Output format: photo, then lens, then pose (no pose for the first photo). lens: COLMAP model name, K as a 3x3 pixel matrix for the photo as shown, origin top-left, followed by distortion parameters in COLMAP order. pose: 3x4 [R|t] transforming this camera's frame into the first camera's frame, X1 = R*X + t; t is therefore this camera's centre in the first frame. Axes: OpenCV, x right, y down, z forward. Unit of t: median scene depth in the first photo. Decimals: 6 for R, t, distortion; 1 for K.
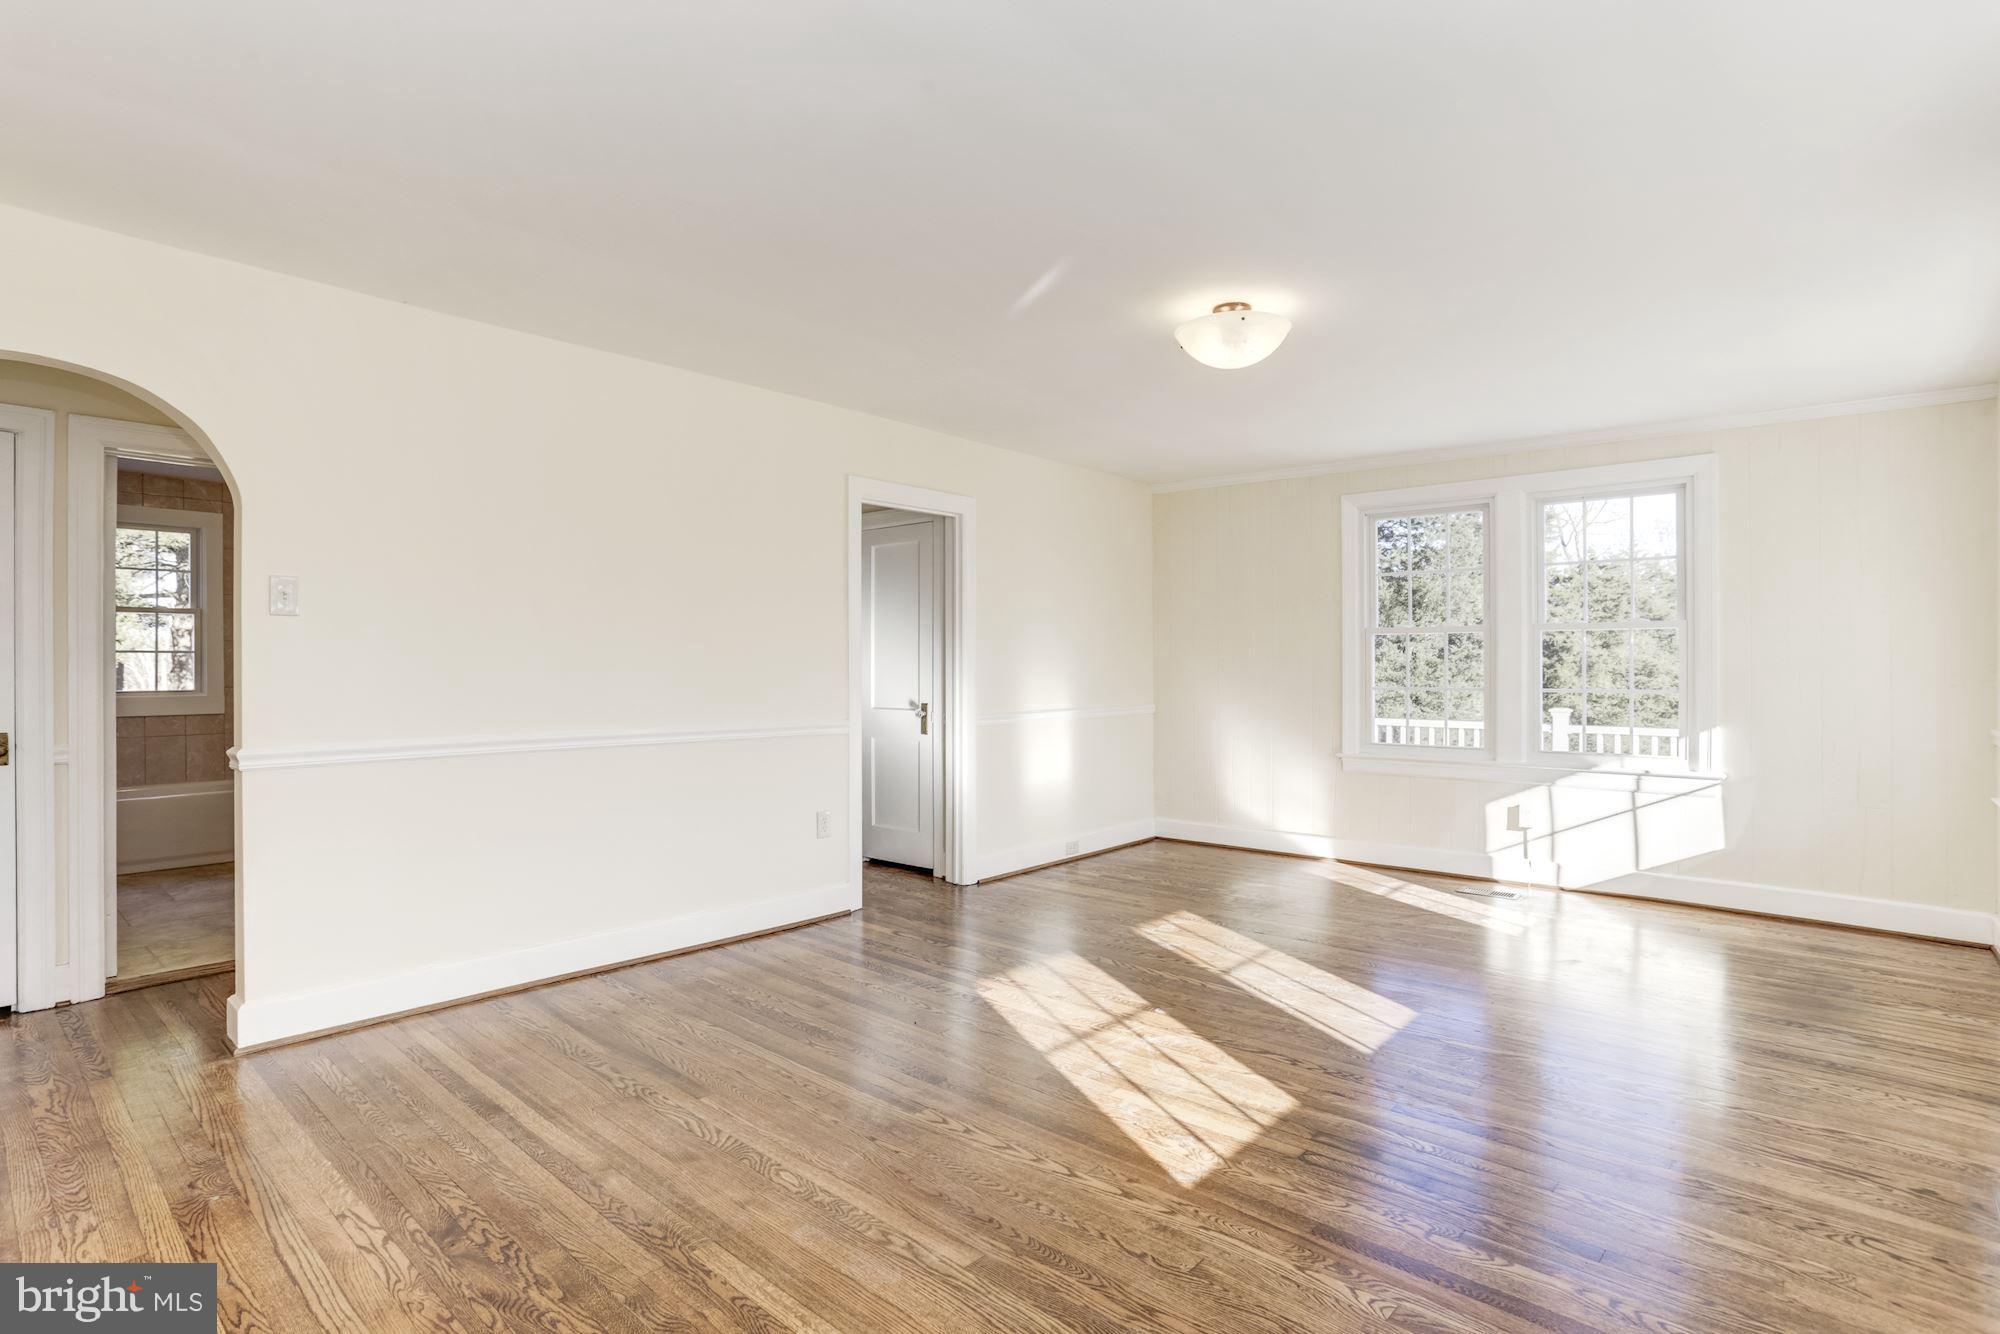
lens RADIAL K [[995.0, 0, 1007.0], [0, 995.0, 653.2], [0, 0, 1]] dist [-0.047359, 0.021789]
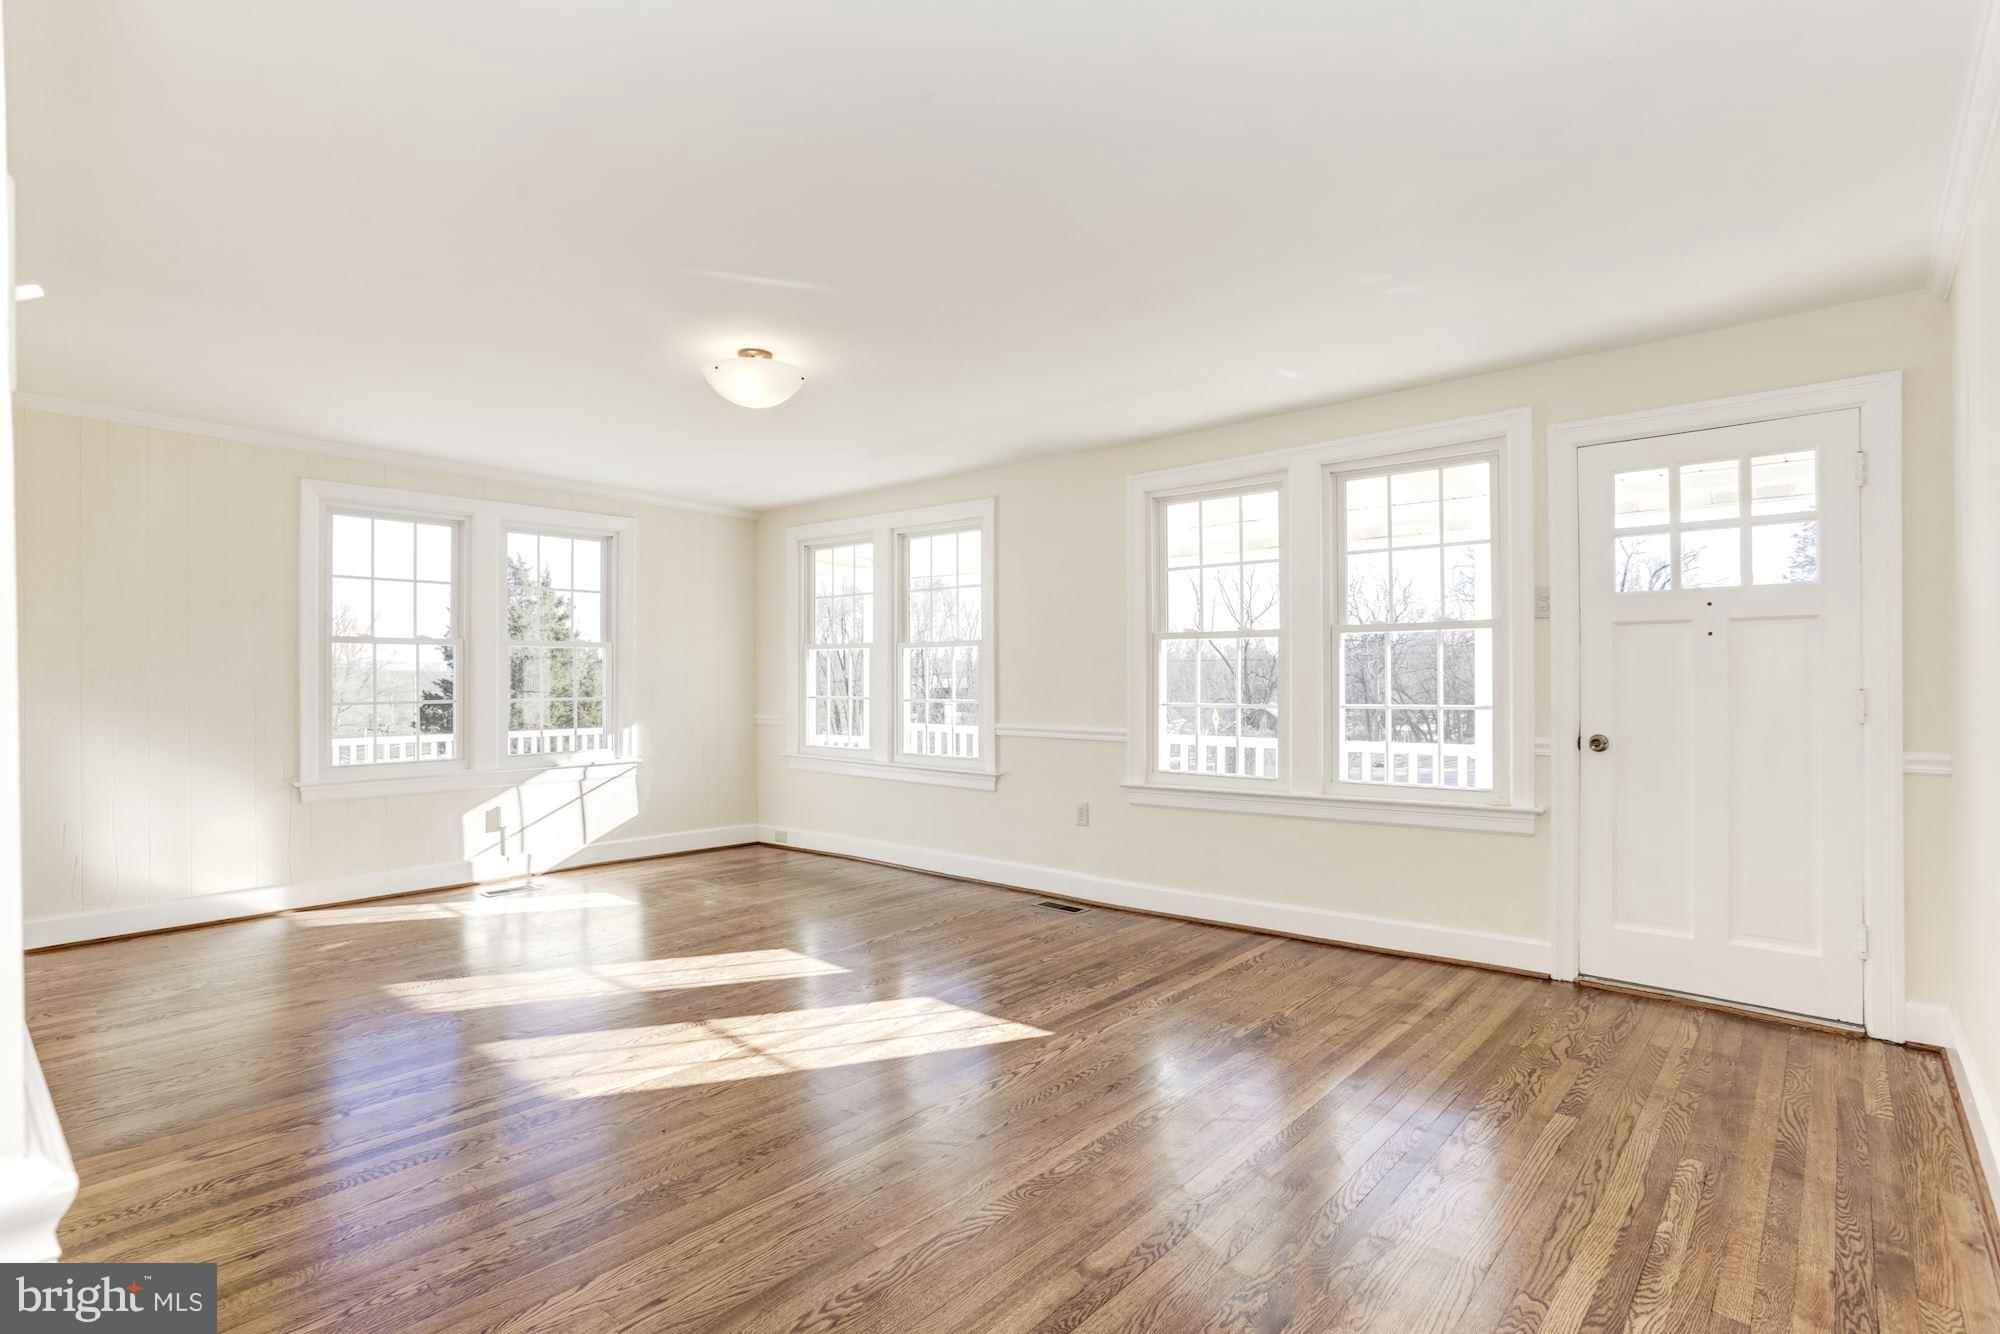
lens RADIAL K [[958.1, 0, 993.2], [0, 958.1, 669.9], [0, 0, 1]] dist [-0.032180, -0.000324]
pose [[0.009395, 0.006494, 0.999935, -0.558069], [-0.009313, 0.999936, -0.006406, 0.005272], [-0.999912, -0.009252, 0.009455, 0.483139]]
